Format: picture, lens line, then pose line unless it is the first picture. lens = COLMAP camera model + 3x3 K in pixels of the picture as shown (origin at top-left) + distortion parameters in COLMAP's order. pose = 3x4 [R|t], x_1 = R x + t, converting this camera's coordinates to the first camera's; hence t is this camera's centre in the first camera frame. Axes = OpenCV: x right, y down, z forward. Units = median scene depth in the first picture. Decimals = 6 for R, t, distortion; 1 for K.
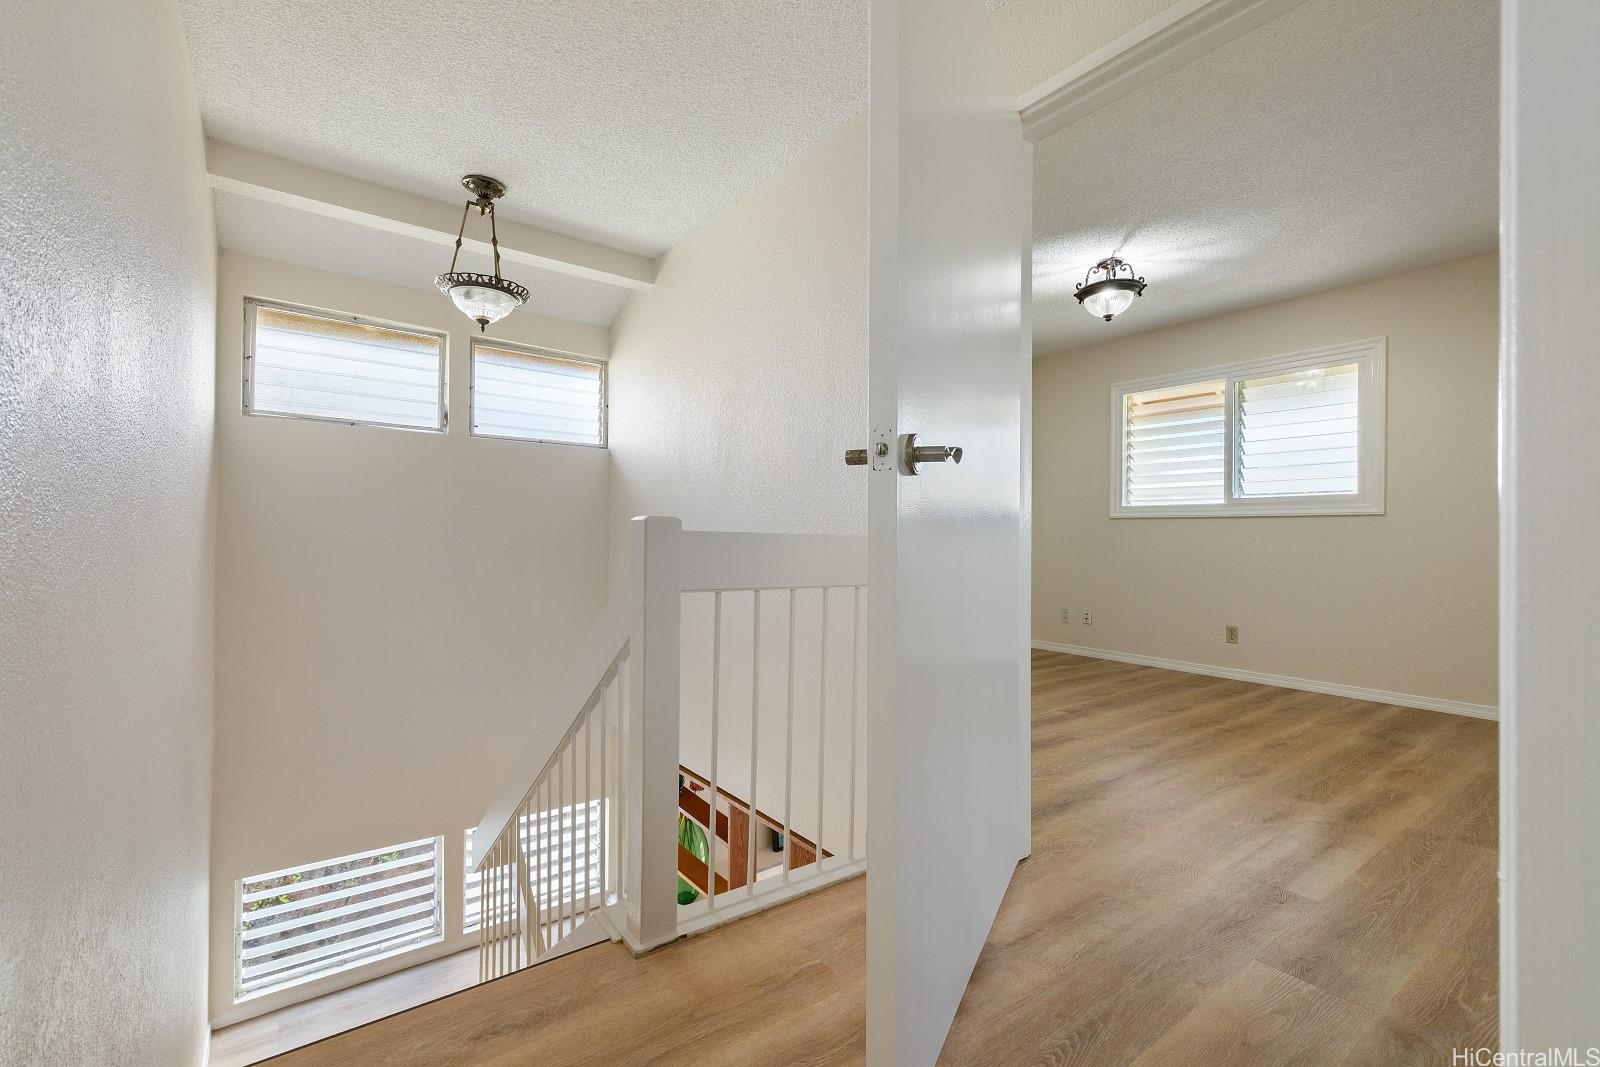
lens RADIAL K [[666.7, 0, 803.3], [0, 666.7, 538.8], [0, 0, 1]] dist [-0.006329, 0.001558]
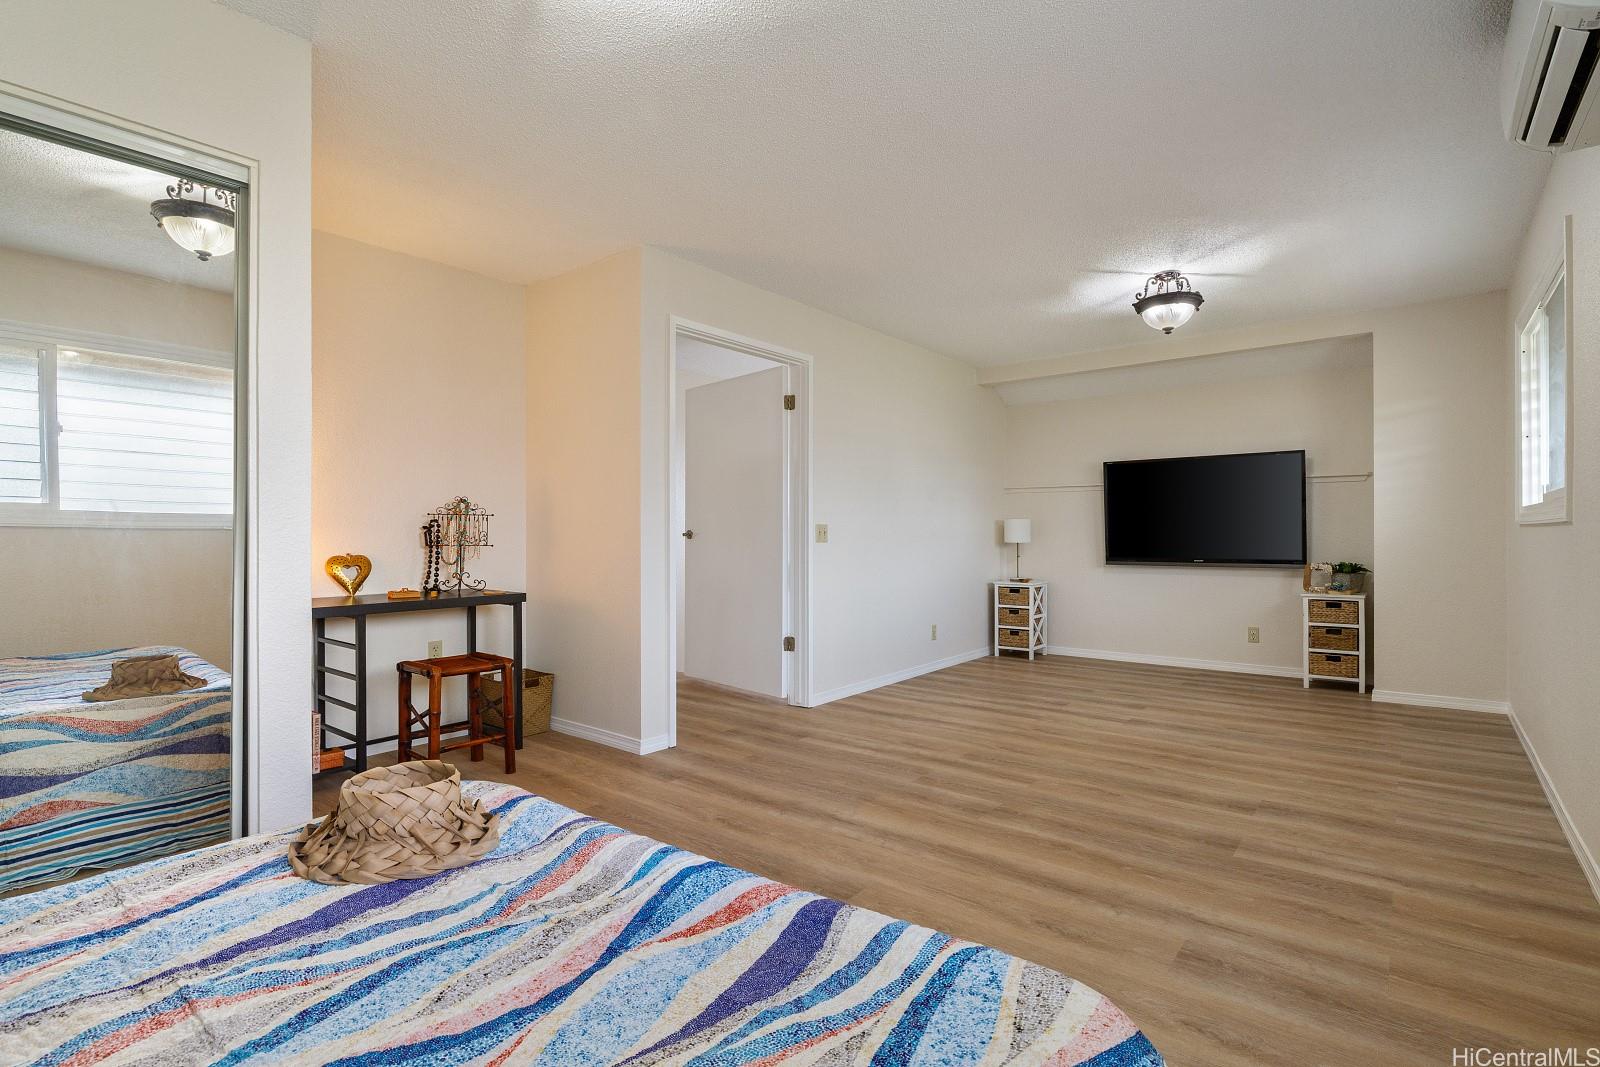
lens RADIAL K [[755.3, 0, 805.1], [0, 755.3, 533.6], [0, 0, 1]] dist [0.004397, 0.001026]
pose [[0.262891, -0.015083, -0.964708, 1.944919], [0.002016, 0.999884, -0.015084, -0.026284], [0.964823, 0.002021, 0.262891, 0.263401]]
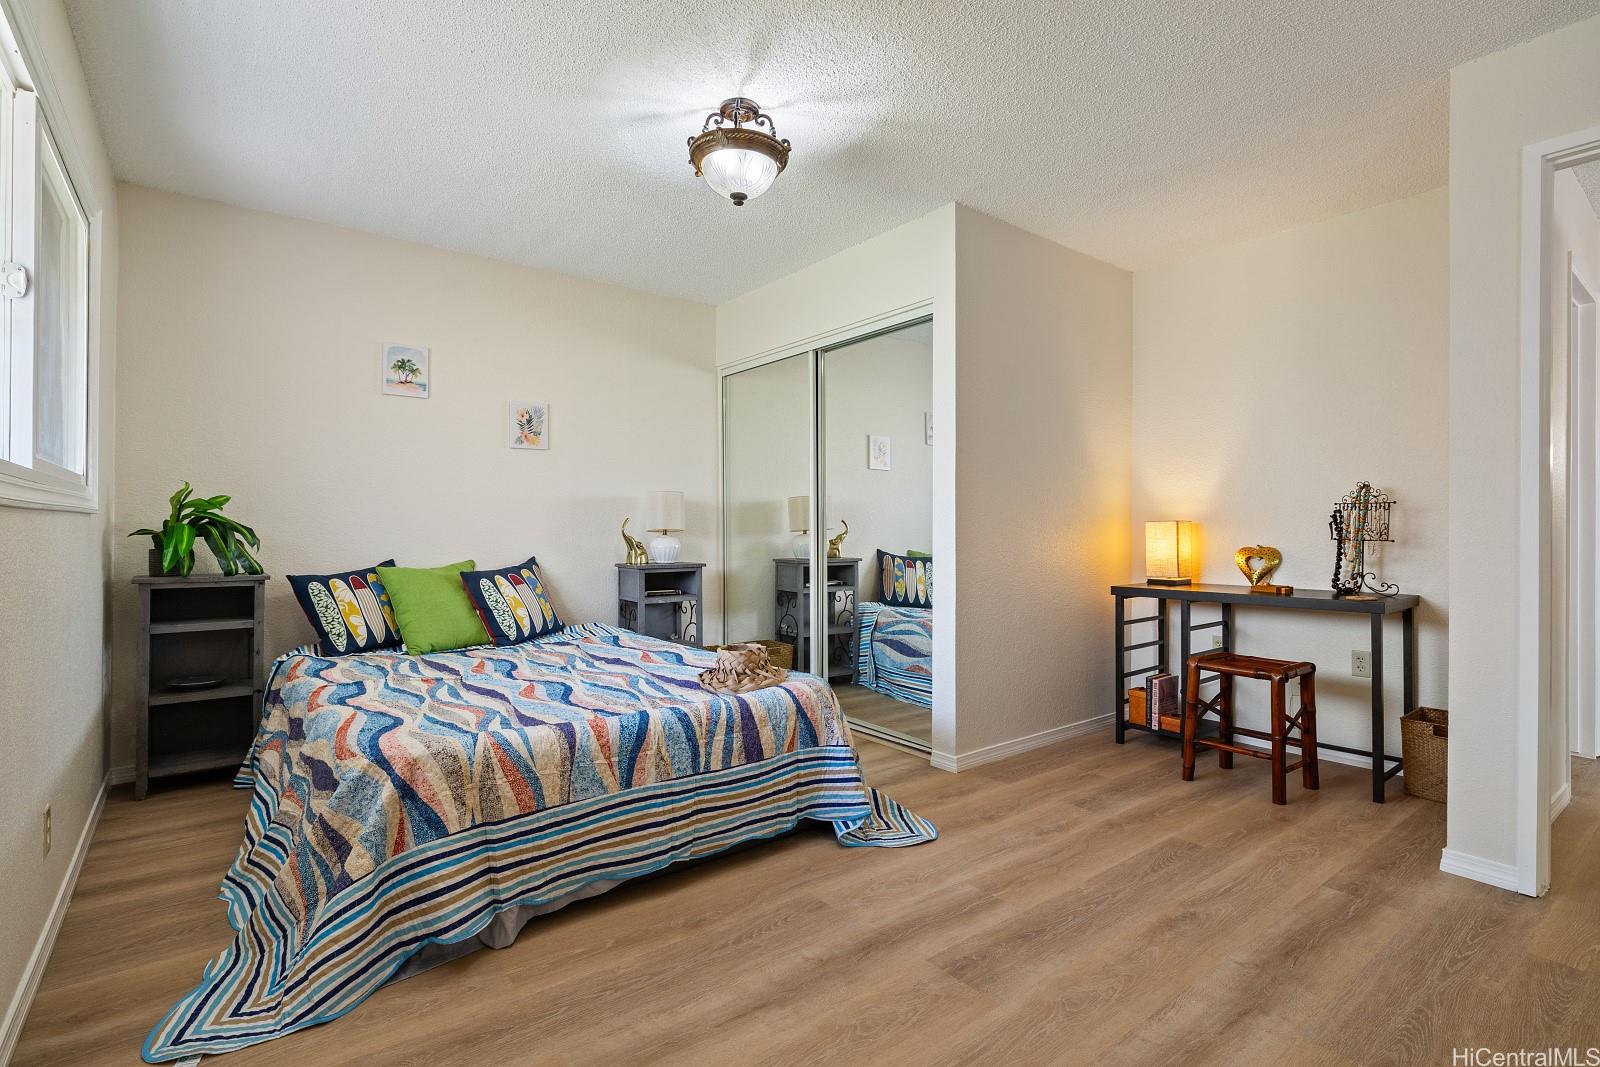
lens RADIAL K [[755.3, 0, 803.4], [0, 755.3, 528.9], [0, 0, 1]] dist [0.004397, 0.001026]
pose [[-0.999143, -0.012329, -0.039512, 1.316853], [-0.012342, 0.999924, 0.000099, -0.033679], [0.039508, 0.000587, -0.999219, 1.193176]]
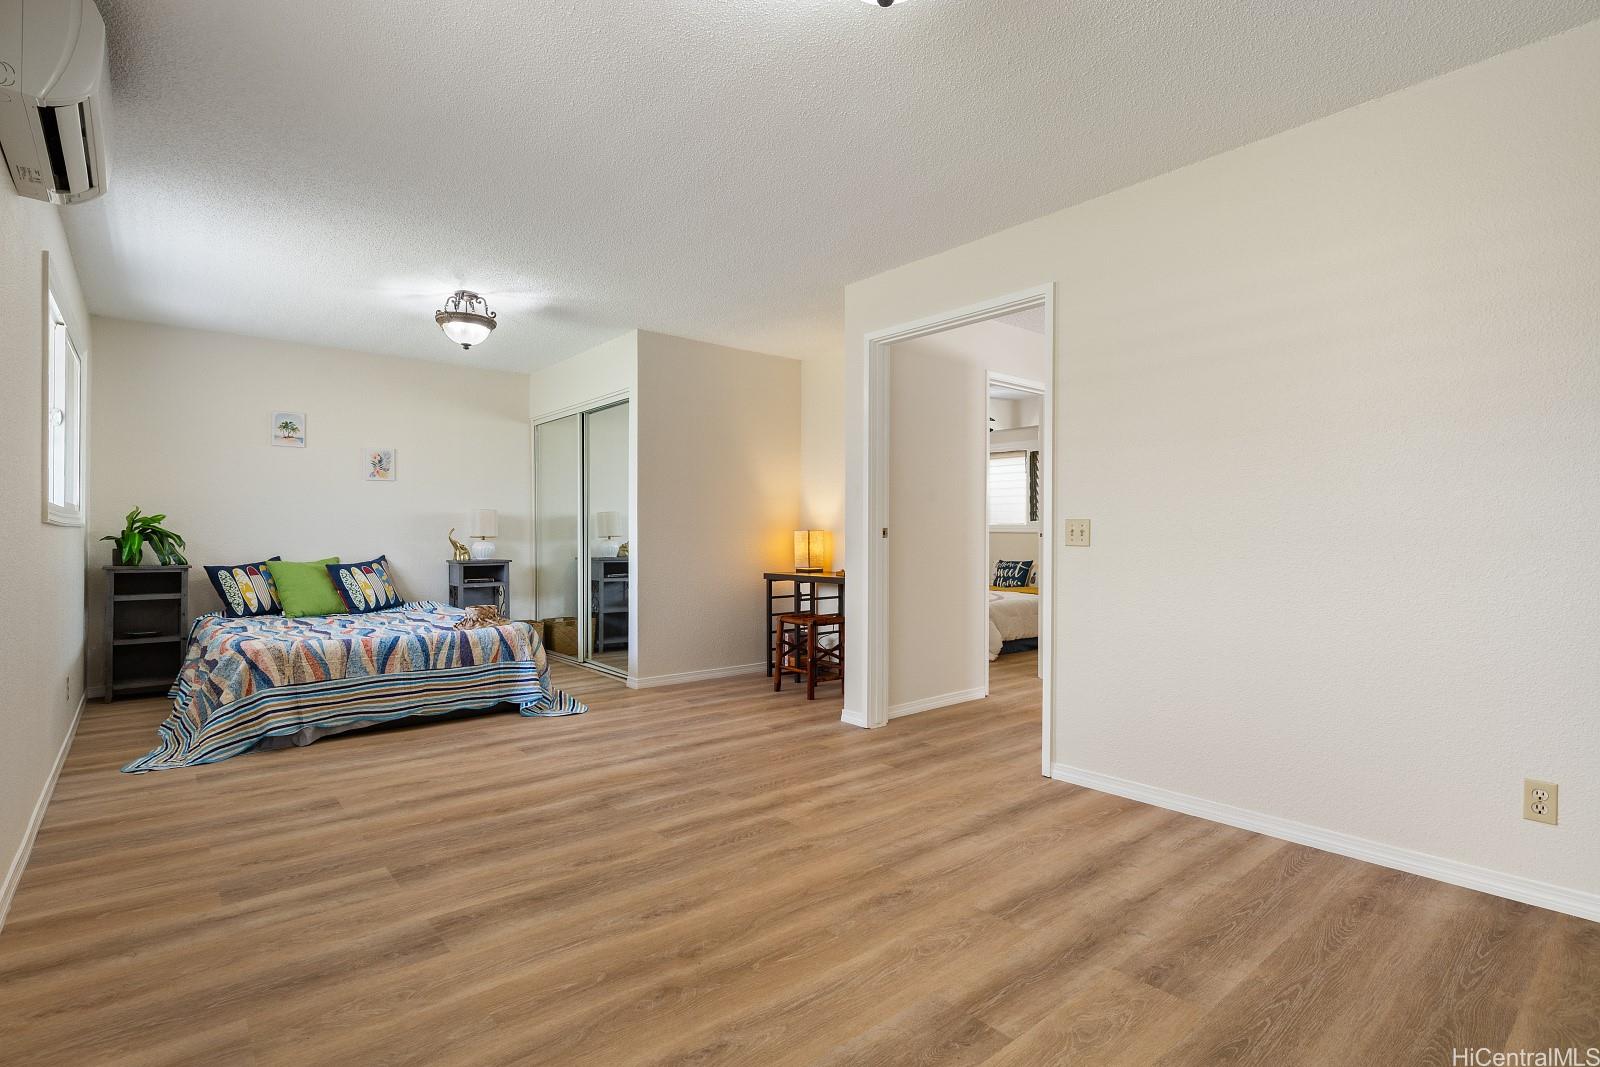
lens RADIAL K [[772.9, 0, 799.8], [0, 772.9, 535.3], [0, 0, 1]] dist [0.014362, -0.001916]
pose [[-0.997618, -0.011742, -0.067971, 0.743127], [-0.011759, 0.999931, -0.000137, -0.042105], [0.067968, 0.000662, -0.997687, 1.988863]]
